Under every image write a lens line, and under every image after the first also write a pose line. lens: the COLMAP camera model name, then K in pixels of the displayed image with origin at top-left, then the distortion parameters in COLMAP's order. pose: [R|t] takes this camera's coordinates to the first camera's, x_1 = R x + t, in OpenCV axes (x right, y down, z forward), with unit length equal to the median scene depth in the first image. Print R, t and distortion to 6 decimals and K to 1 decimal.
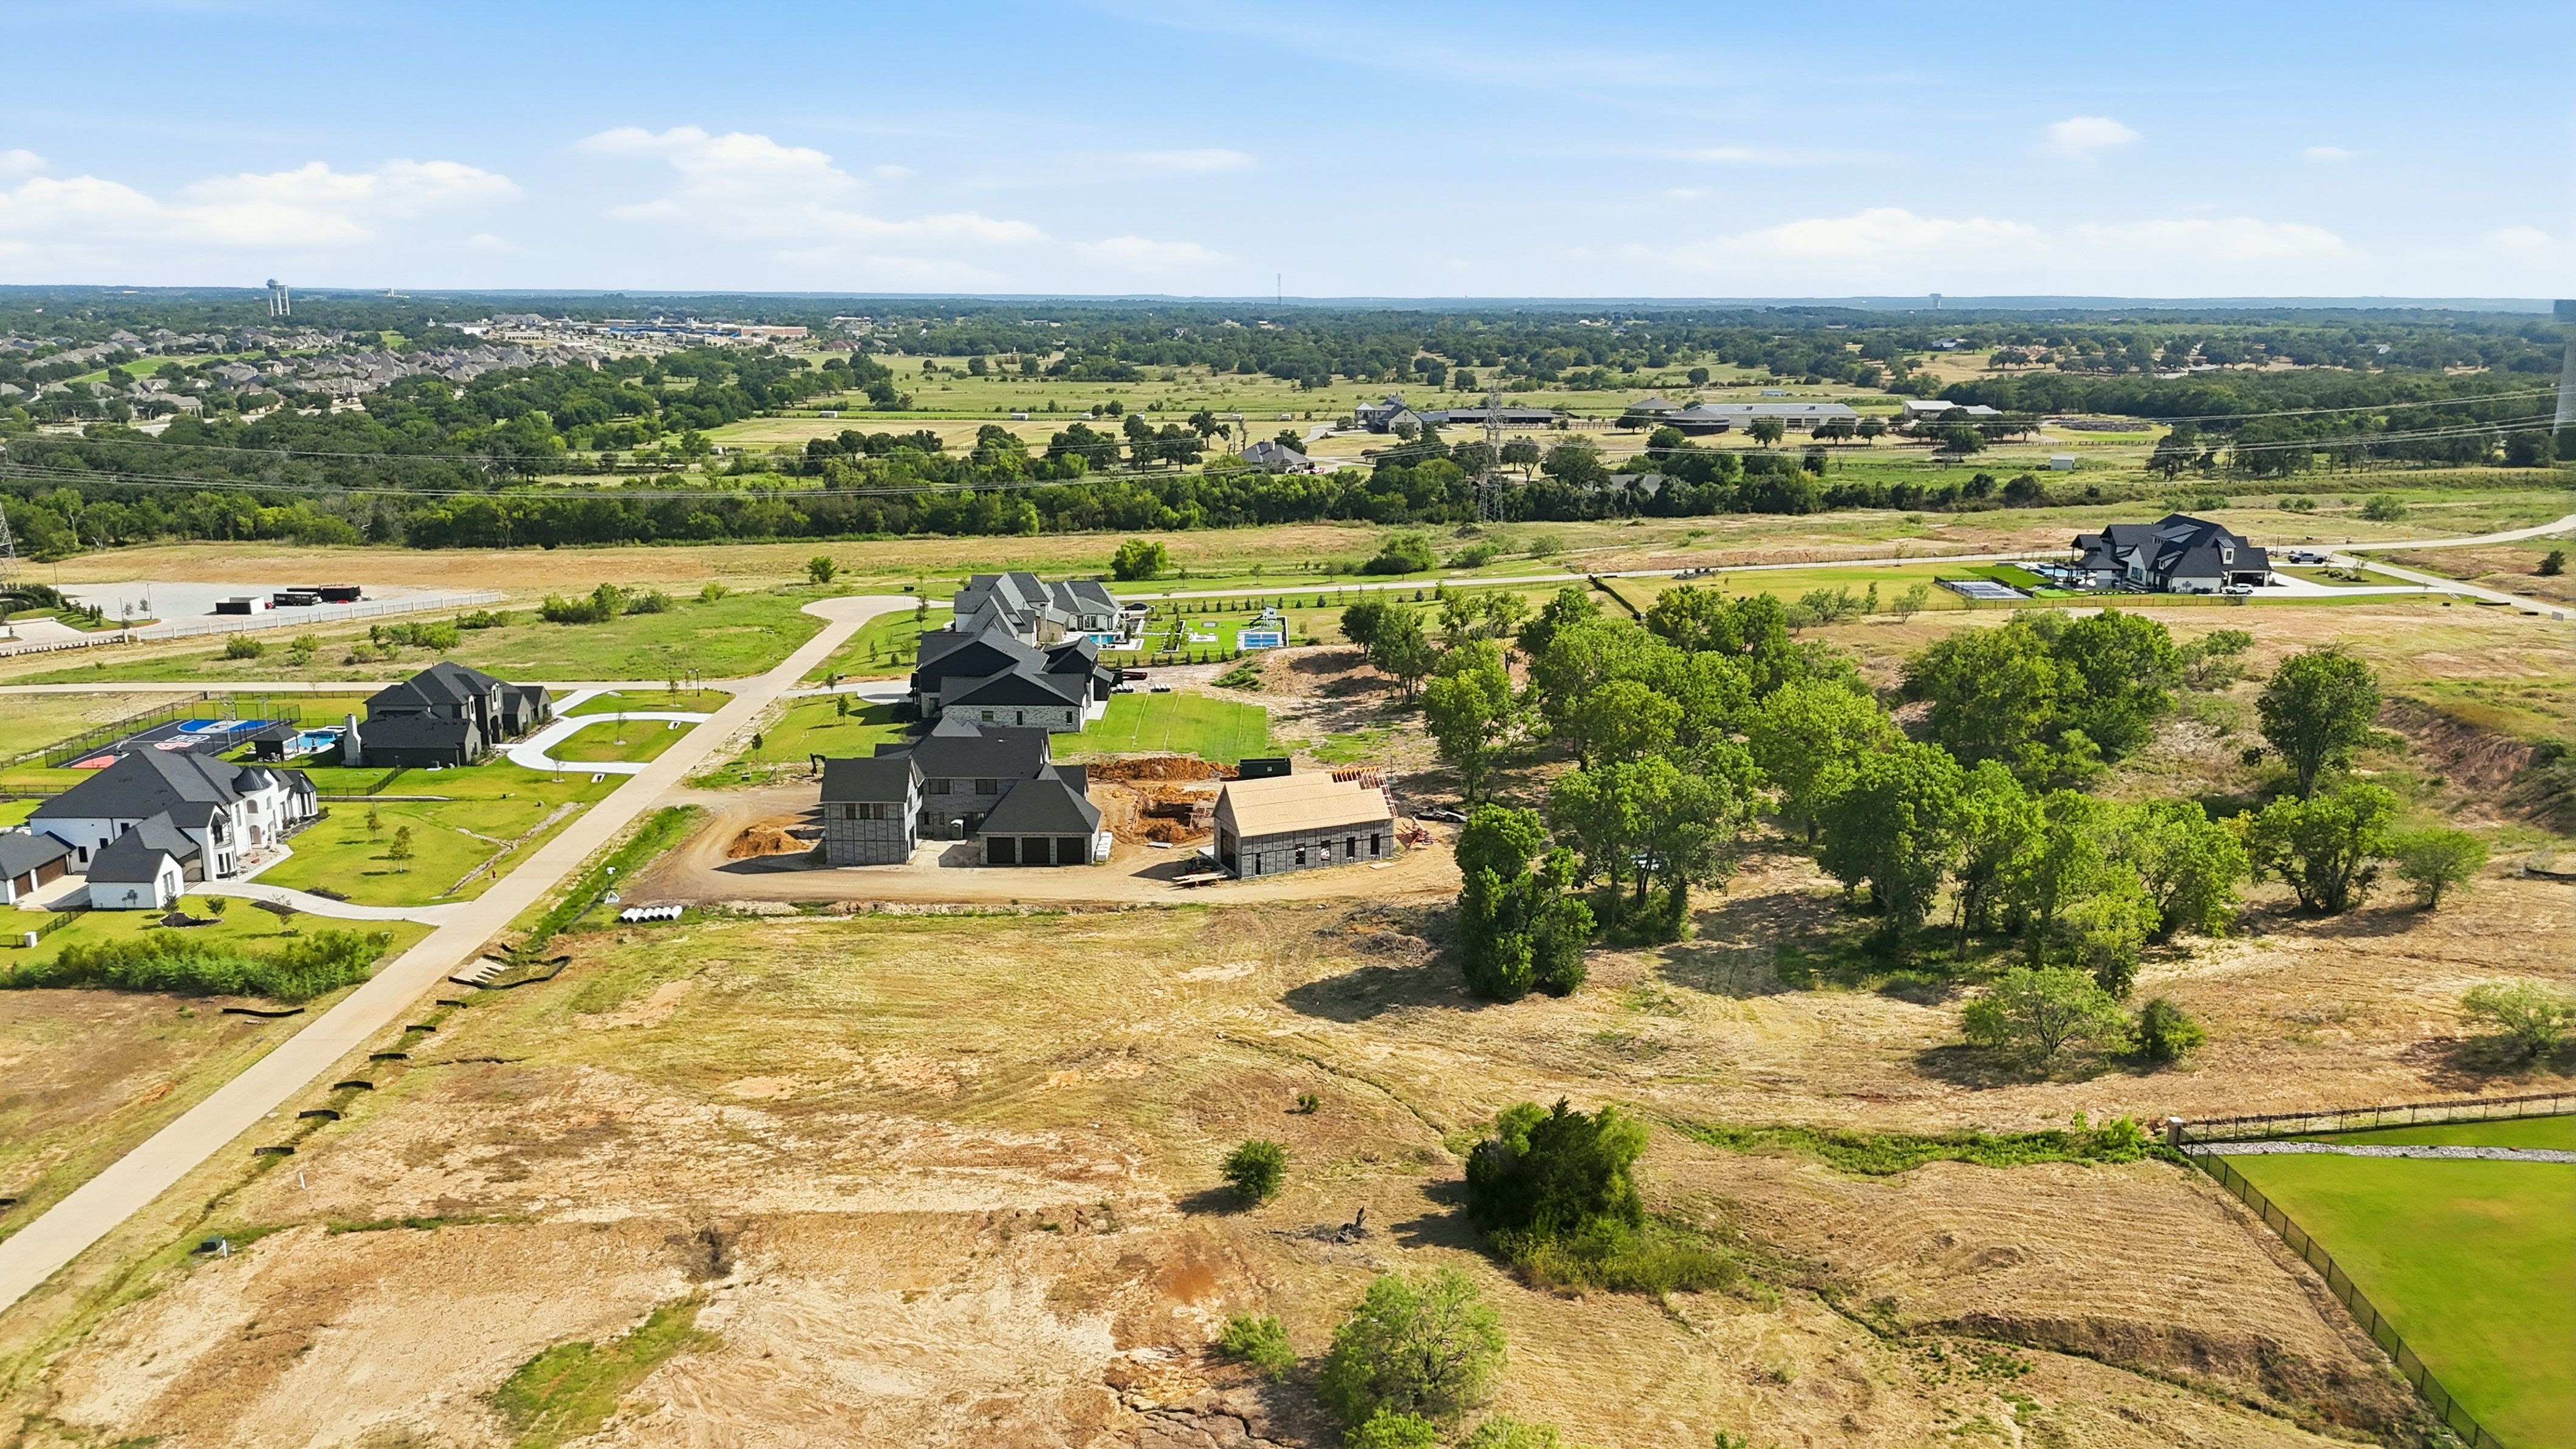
lens RADIAL K [[1895.3, 0, 1291.9], [0, 1895.3, 733.0], [0, 0, 1]] dist [0.070335, -0.071498]
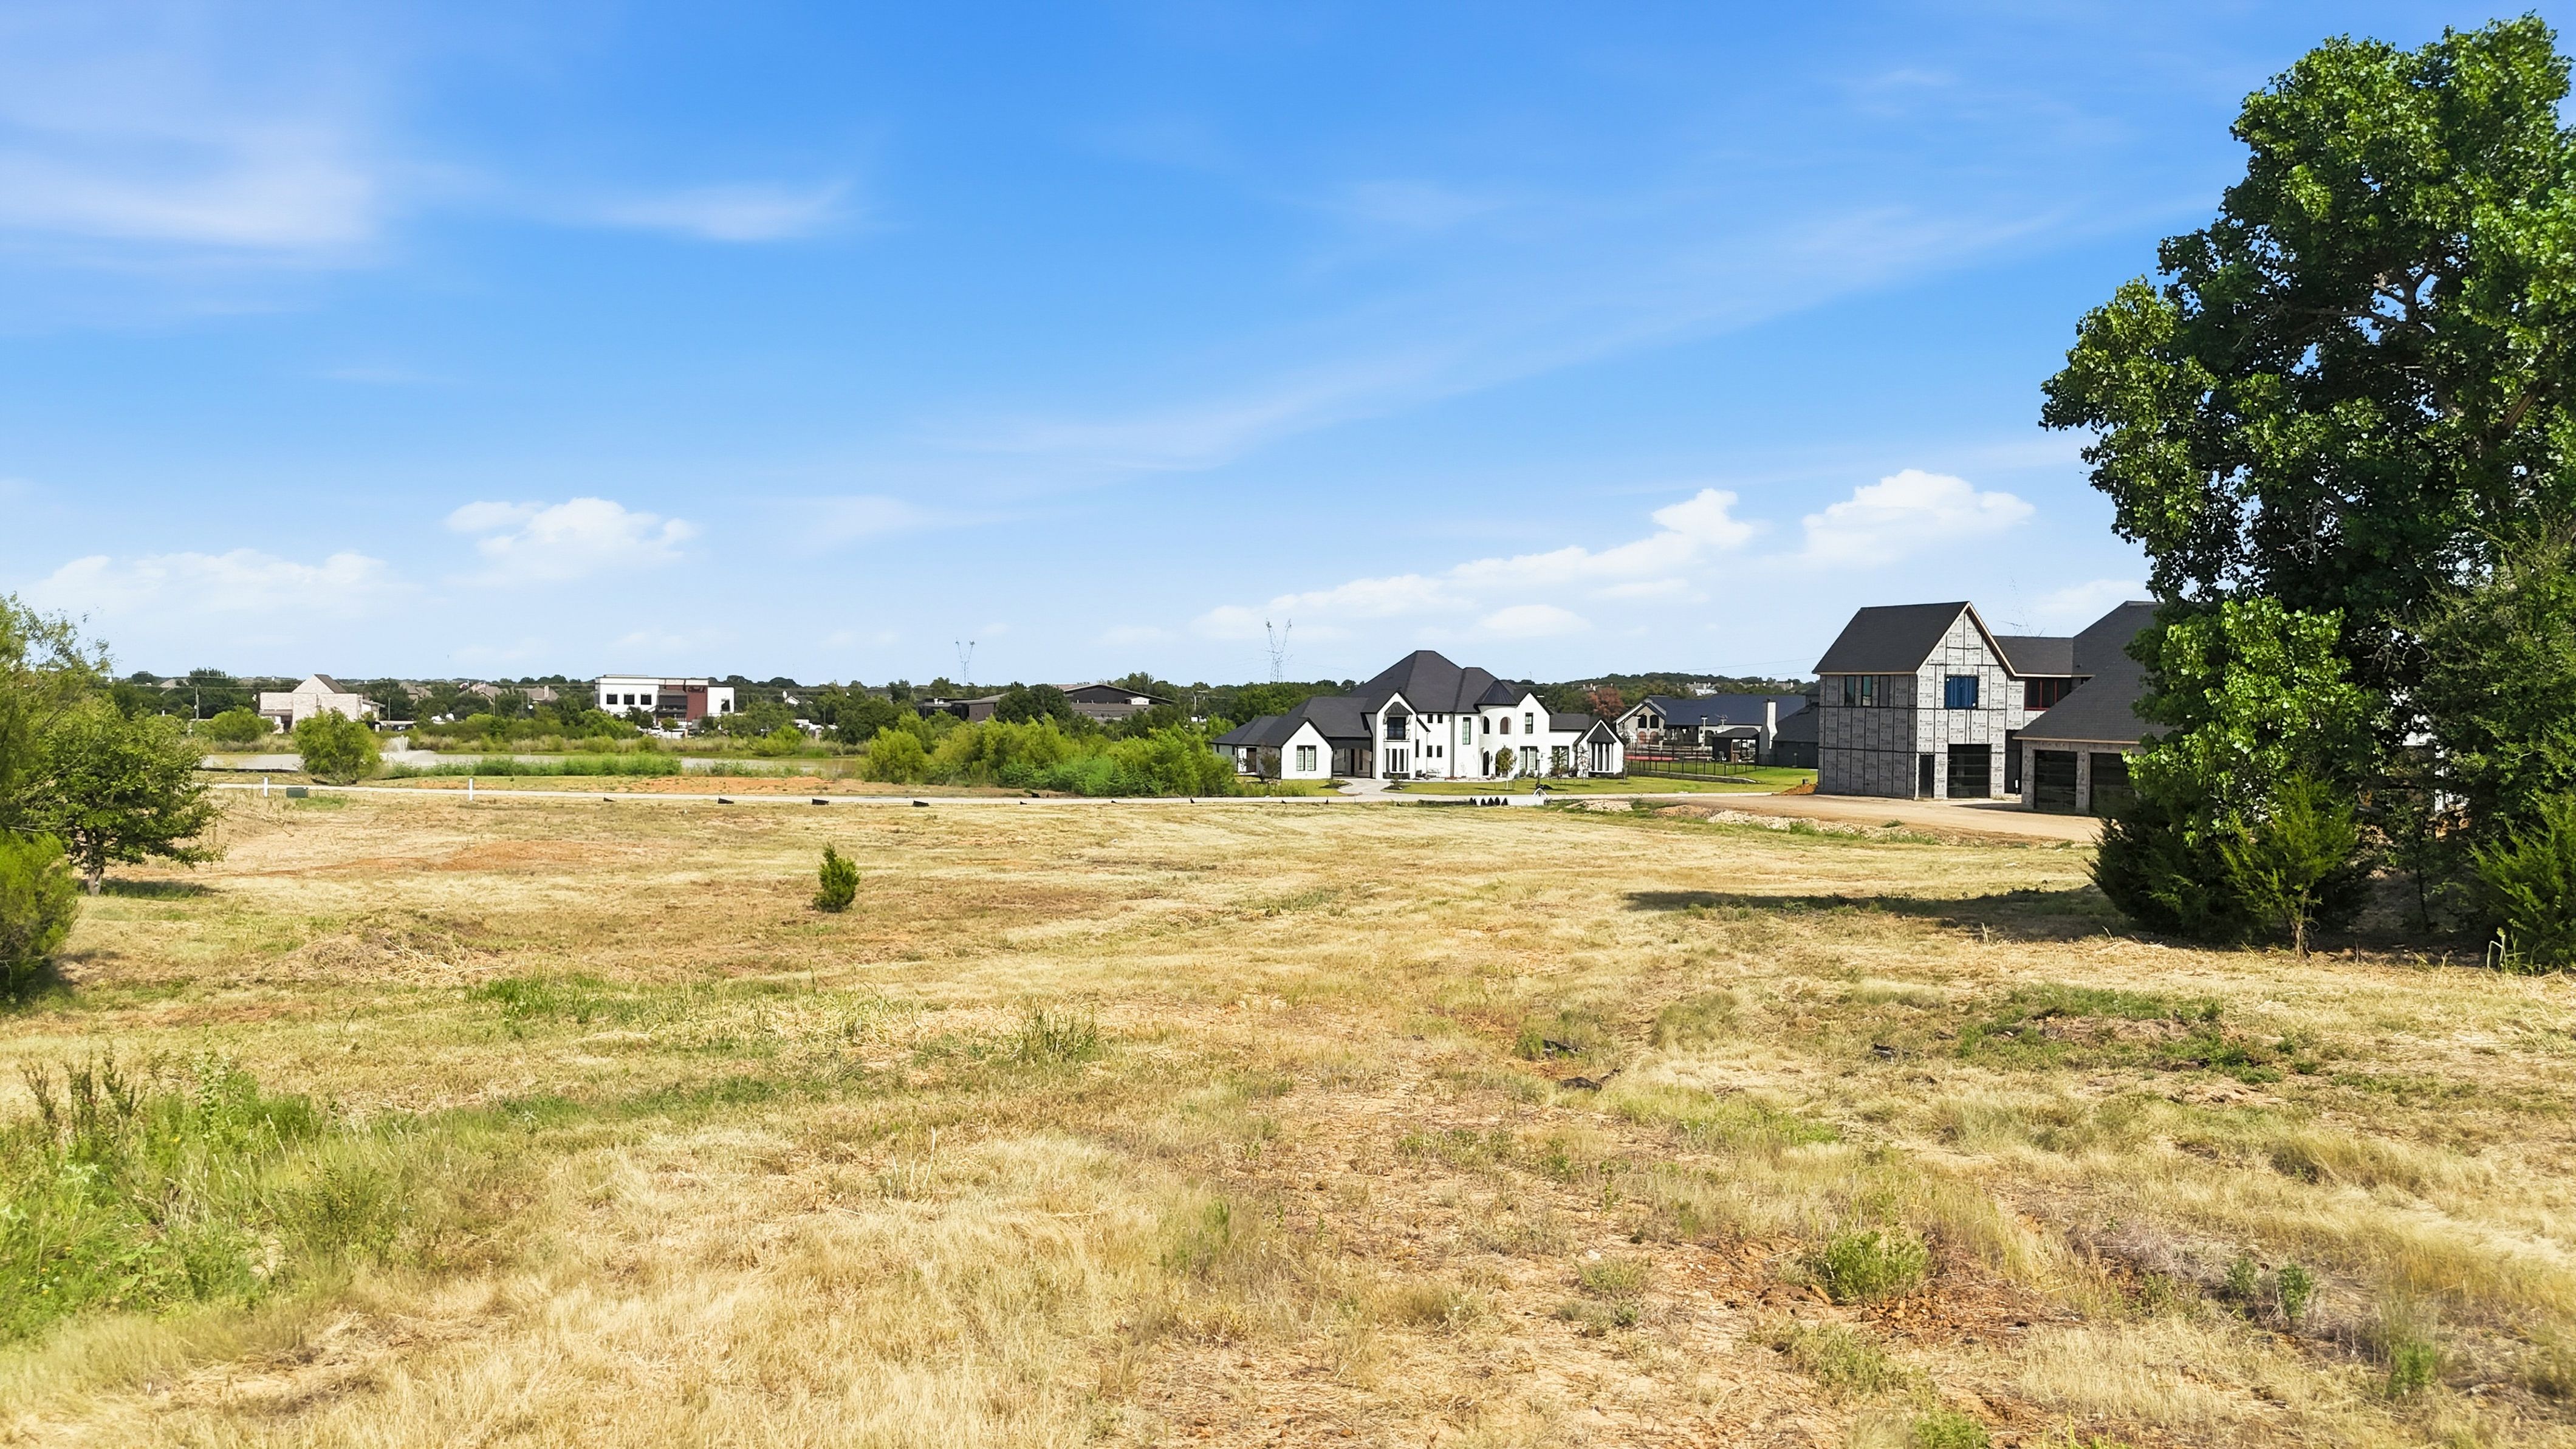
lens RADIAL K [[1895.3, 0, 1294.8], [0, 1895.3, 721.4], [0, 0, 1]] dist [0.070335, -0.071498]
pose [[0.354477, 0.007812, -0.935032, 0.191844], [-0.221140, 0.972299, -0.075712, 0.111277], [0.908539, 0.233612, 0.346385, 0.605112]]
